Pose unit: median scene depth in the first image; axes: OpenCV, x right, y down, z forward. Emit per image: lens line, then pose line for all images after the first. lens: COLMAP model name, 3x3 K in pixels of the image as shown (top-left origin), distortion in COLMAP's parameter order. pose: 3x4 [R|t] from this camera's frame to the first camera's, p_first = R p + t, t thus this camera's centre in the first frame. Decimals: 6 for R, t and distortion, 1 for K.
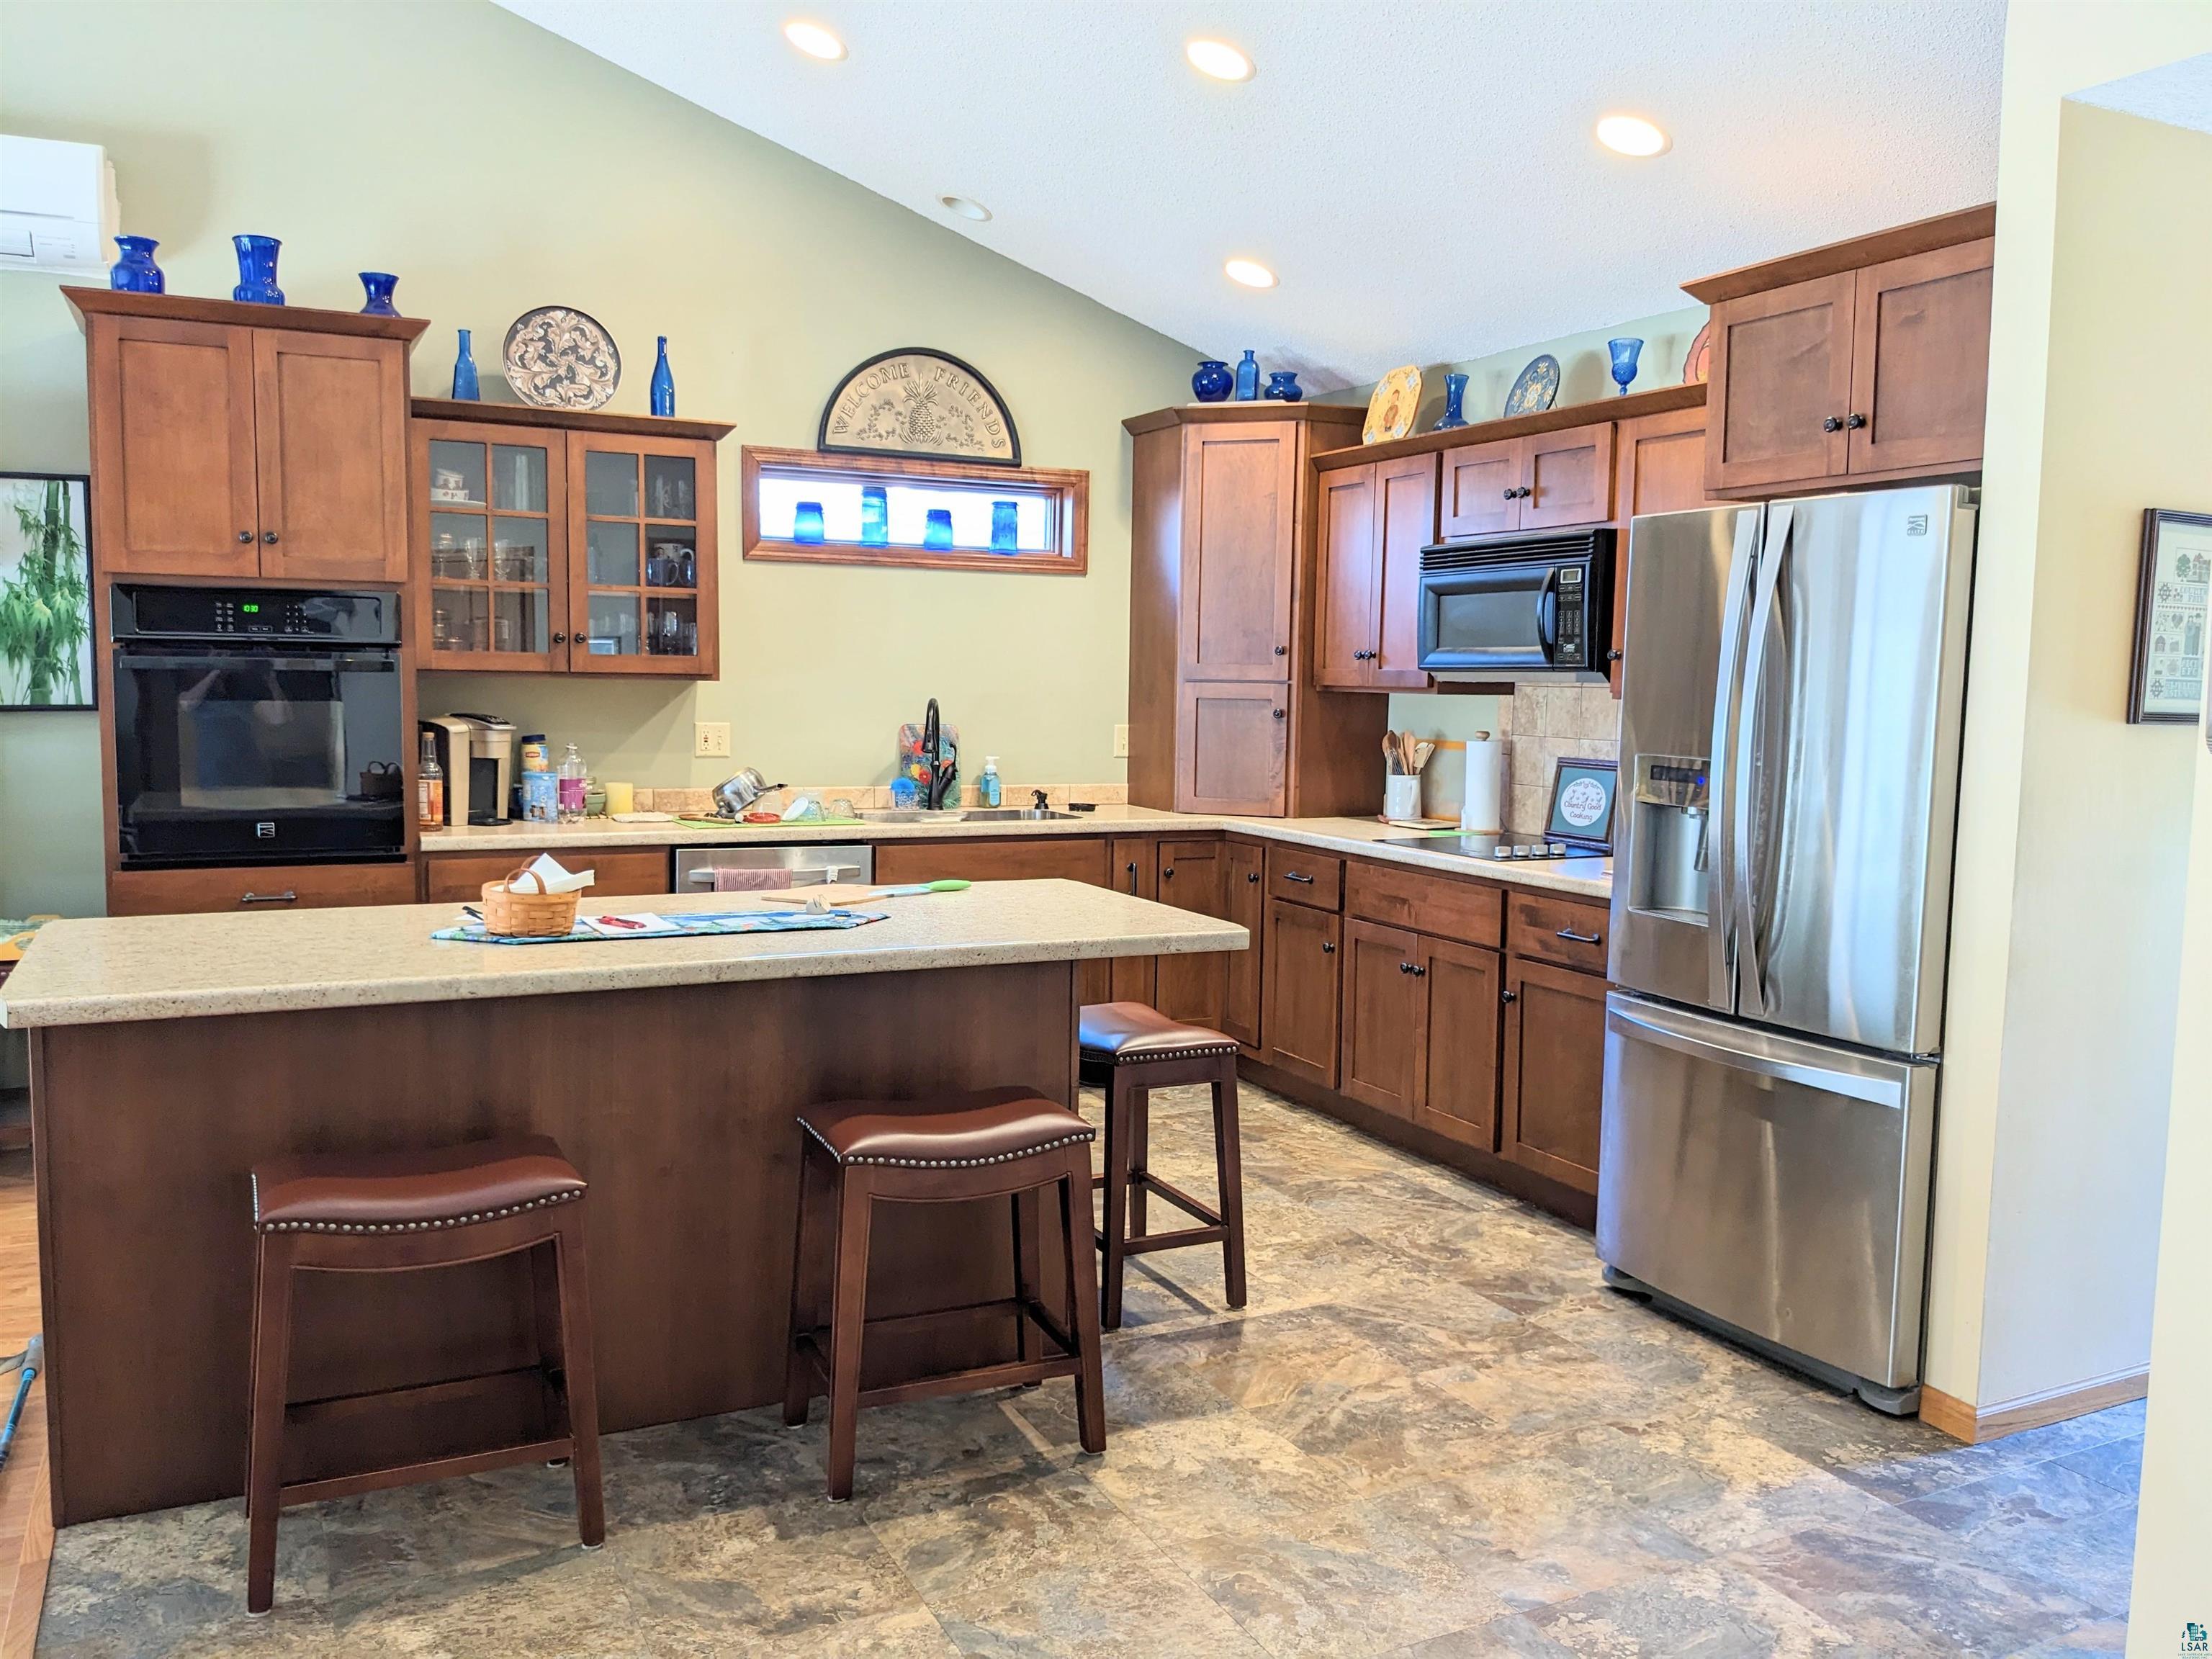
lens RADIAL K [[1746.6, 0, 1104.4], [0, 1746.6, 835.1], [0, 0, 1]] dist [0.070430, -0.103833]
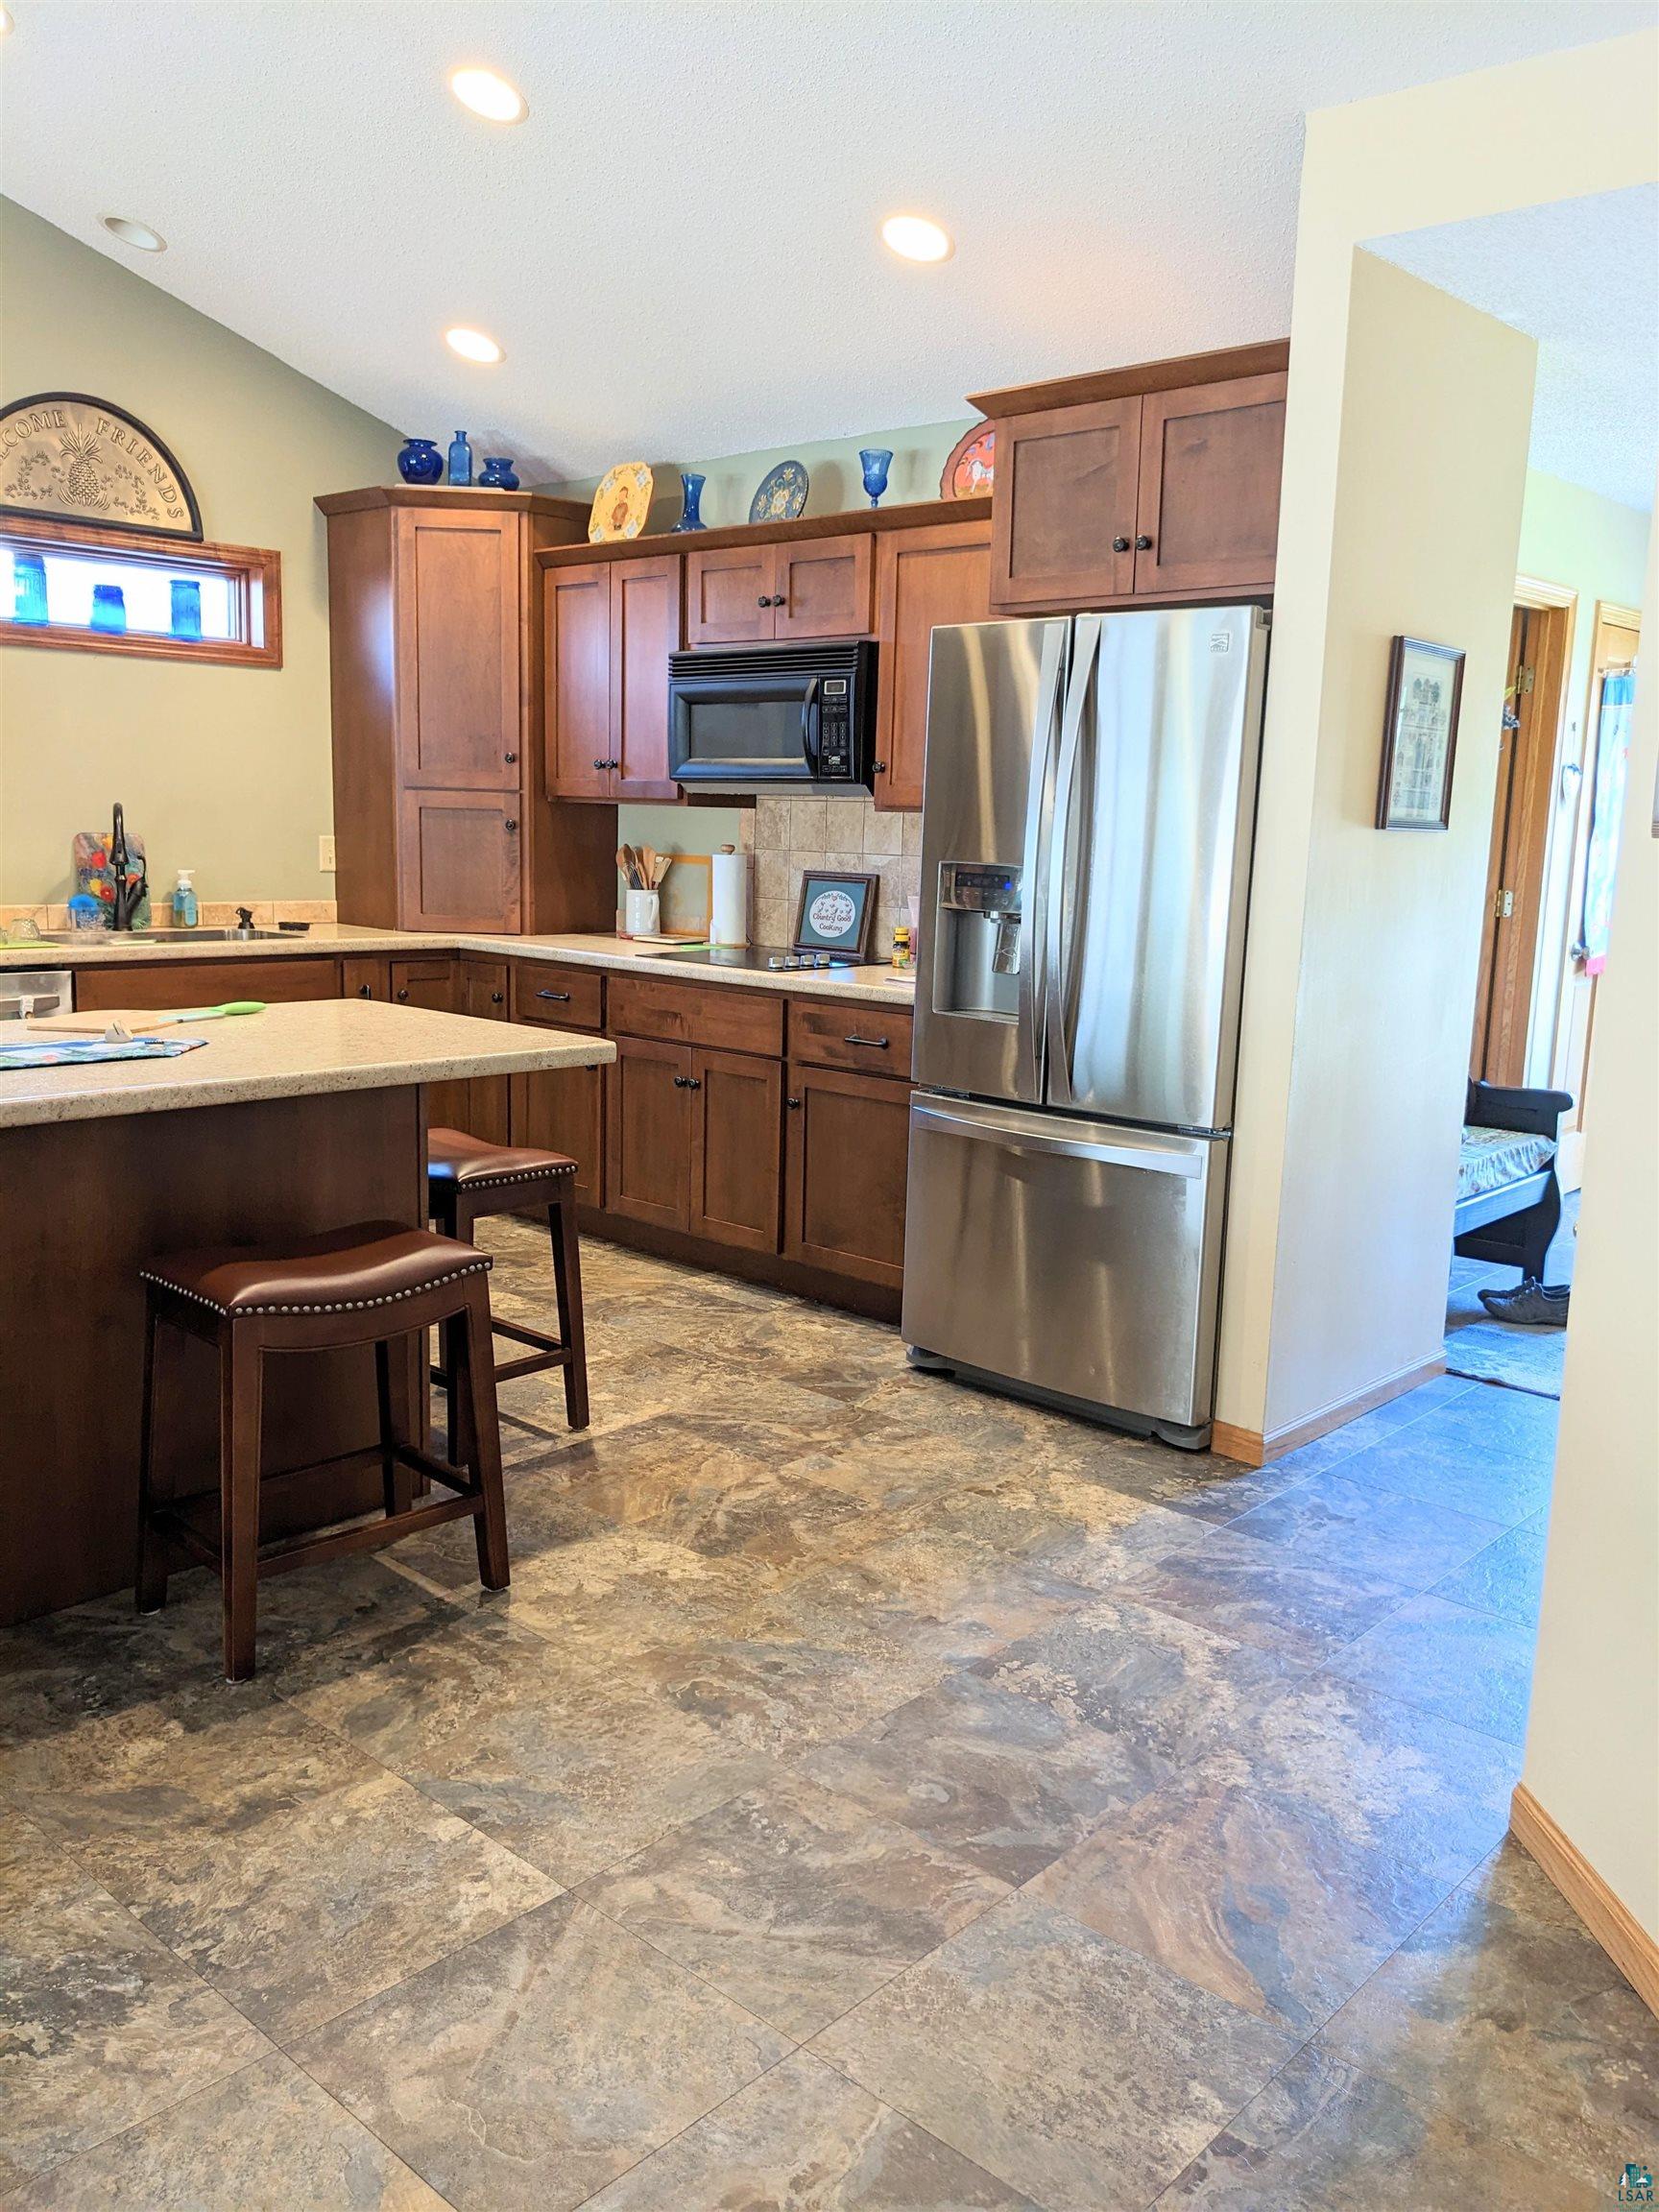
lens RADIAL K [[1736.1, 0, 823.6], [0, 1736.1, 1115.4], [0, 0, 1]] dist [0.083338, -0.139755]
pose [[0.933793, -0.051862, 0.354036, -0.112993], [0.020810, 0.995637, 0.090961, 0.007020], [-0.357209, -0.077572, 0.930798, 0.046345]]
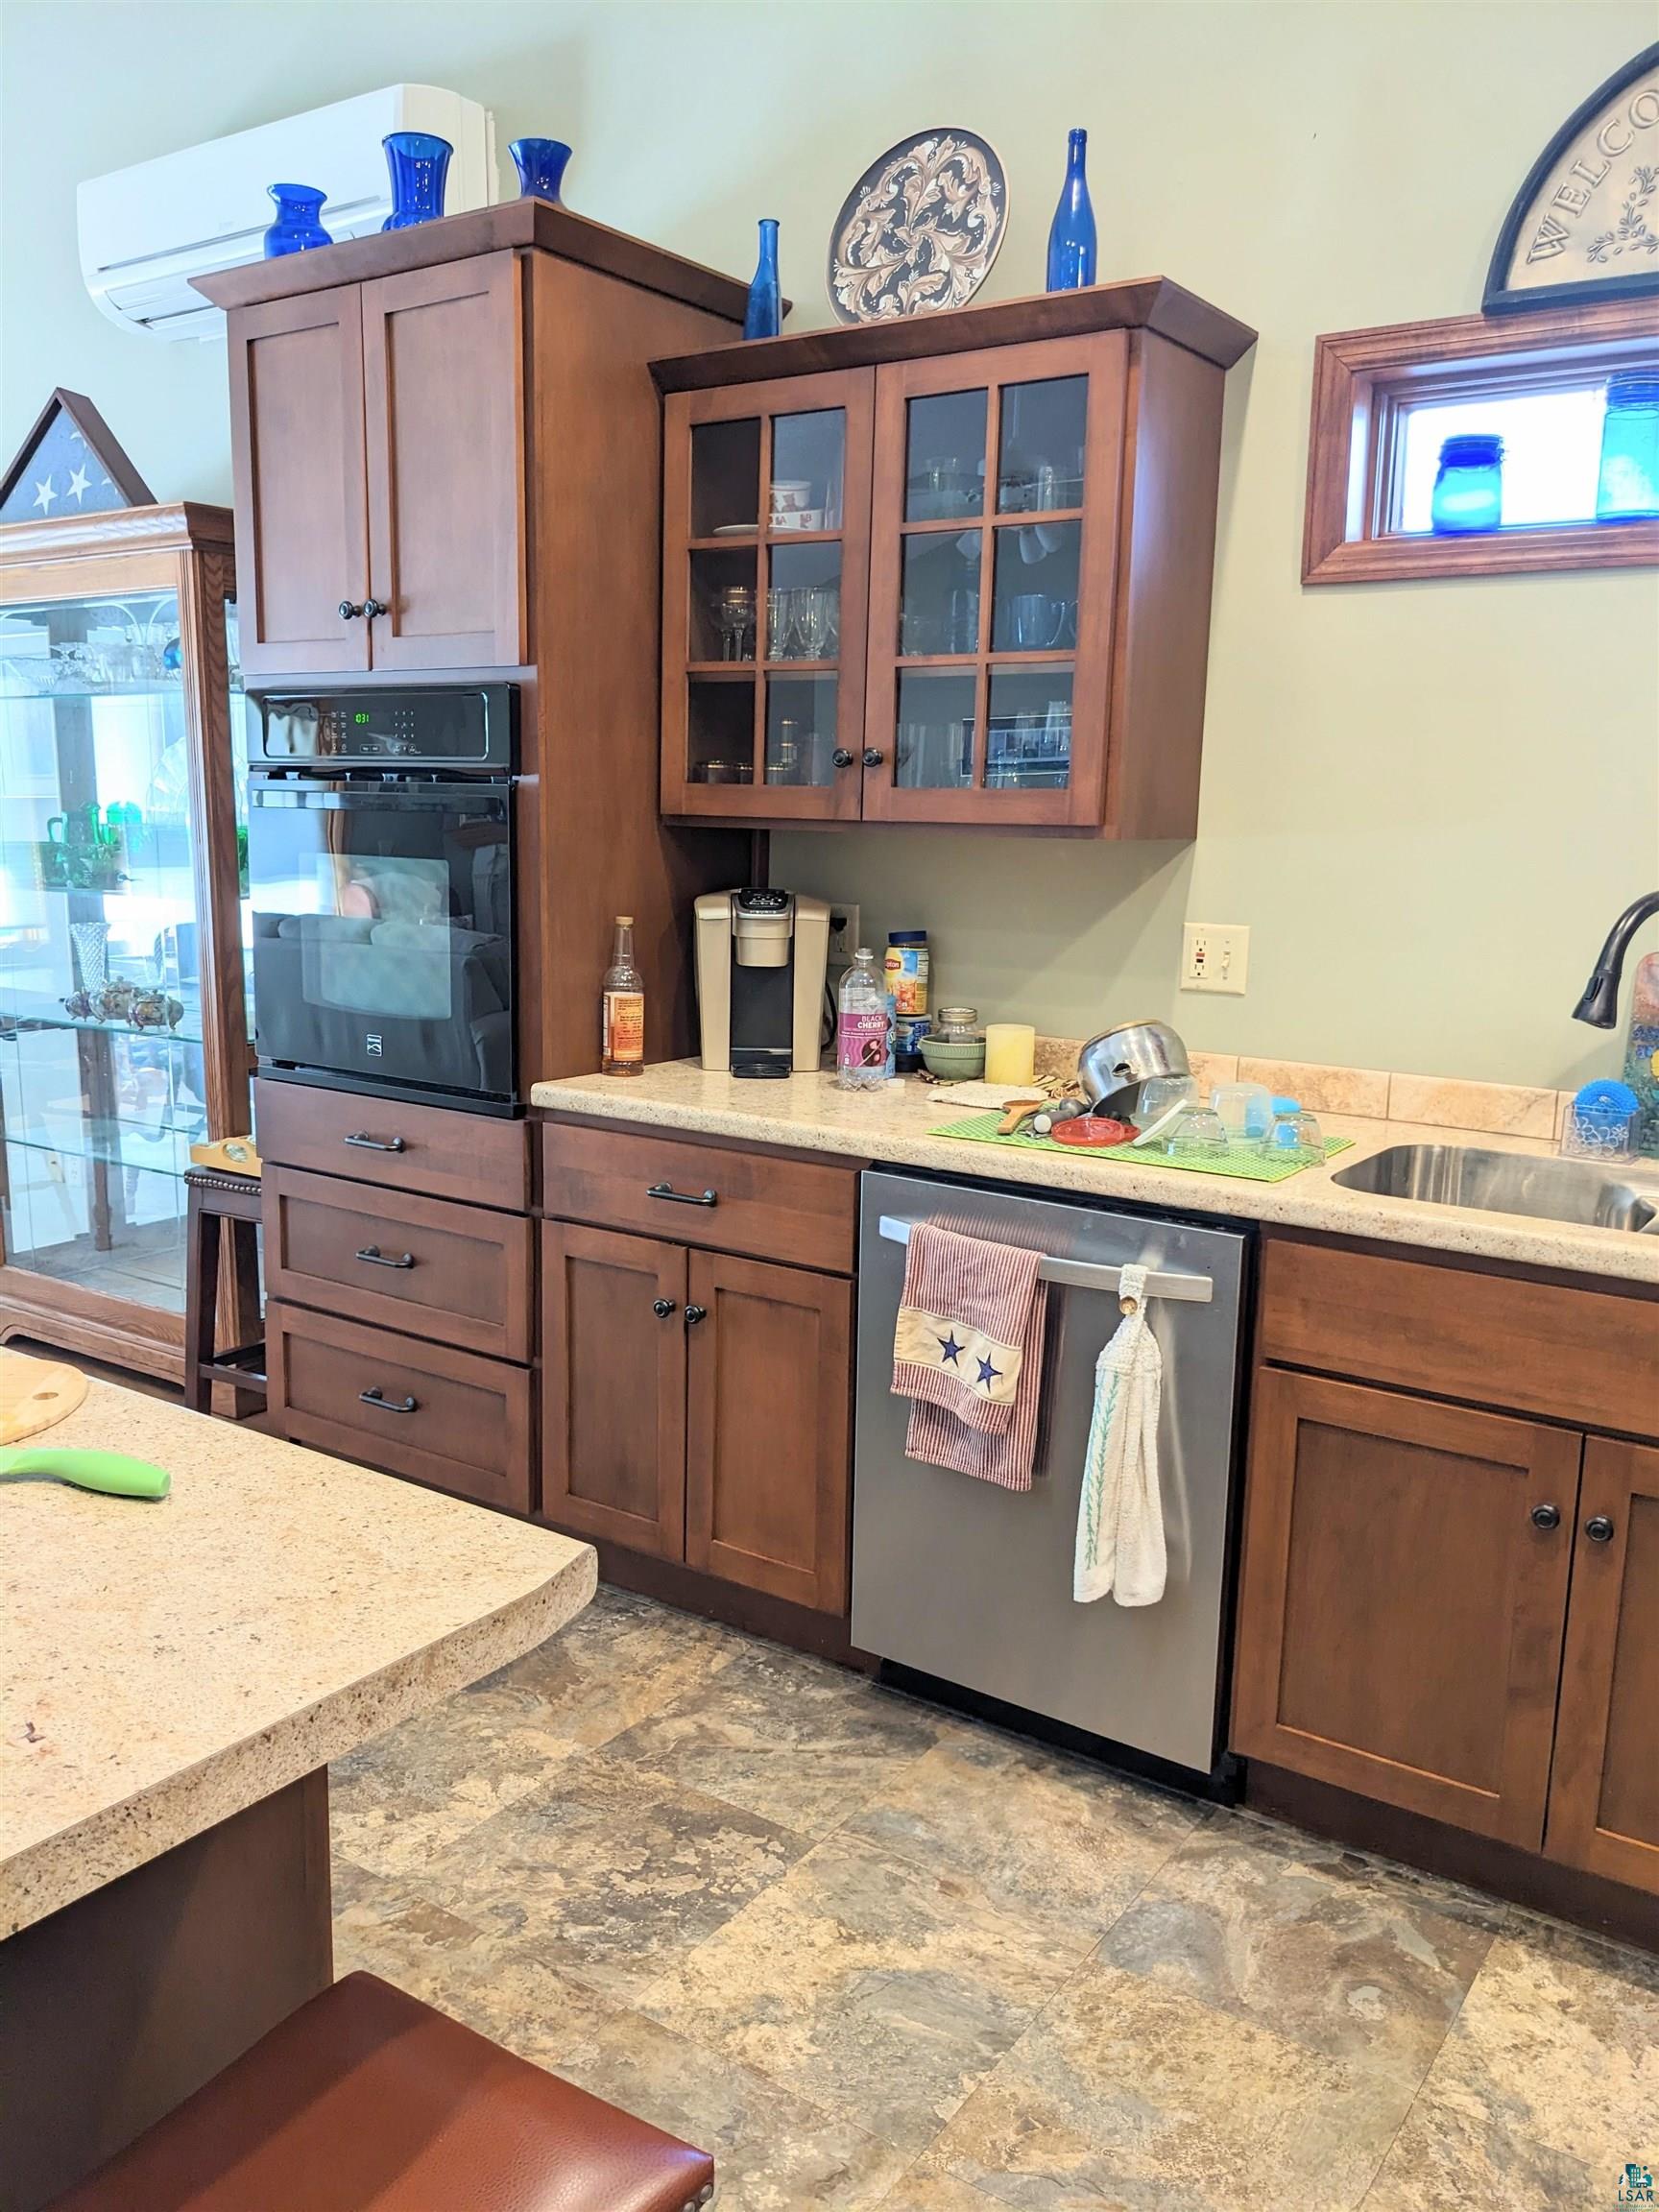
lens RADIAL K [[1752.8, 0, 829.5], [0, 1752.8, 1106.0], [0, 0, 1]] dist [0.057252, -0.094791]
pose [[0.485195, 0.140496, -0.863045, 0.207524], [-0.095564, 0.989615, 0.107375, -0.070791], [0.869168, 0.030378, 0.493583, 0.821905]]
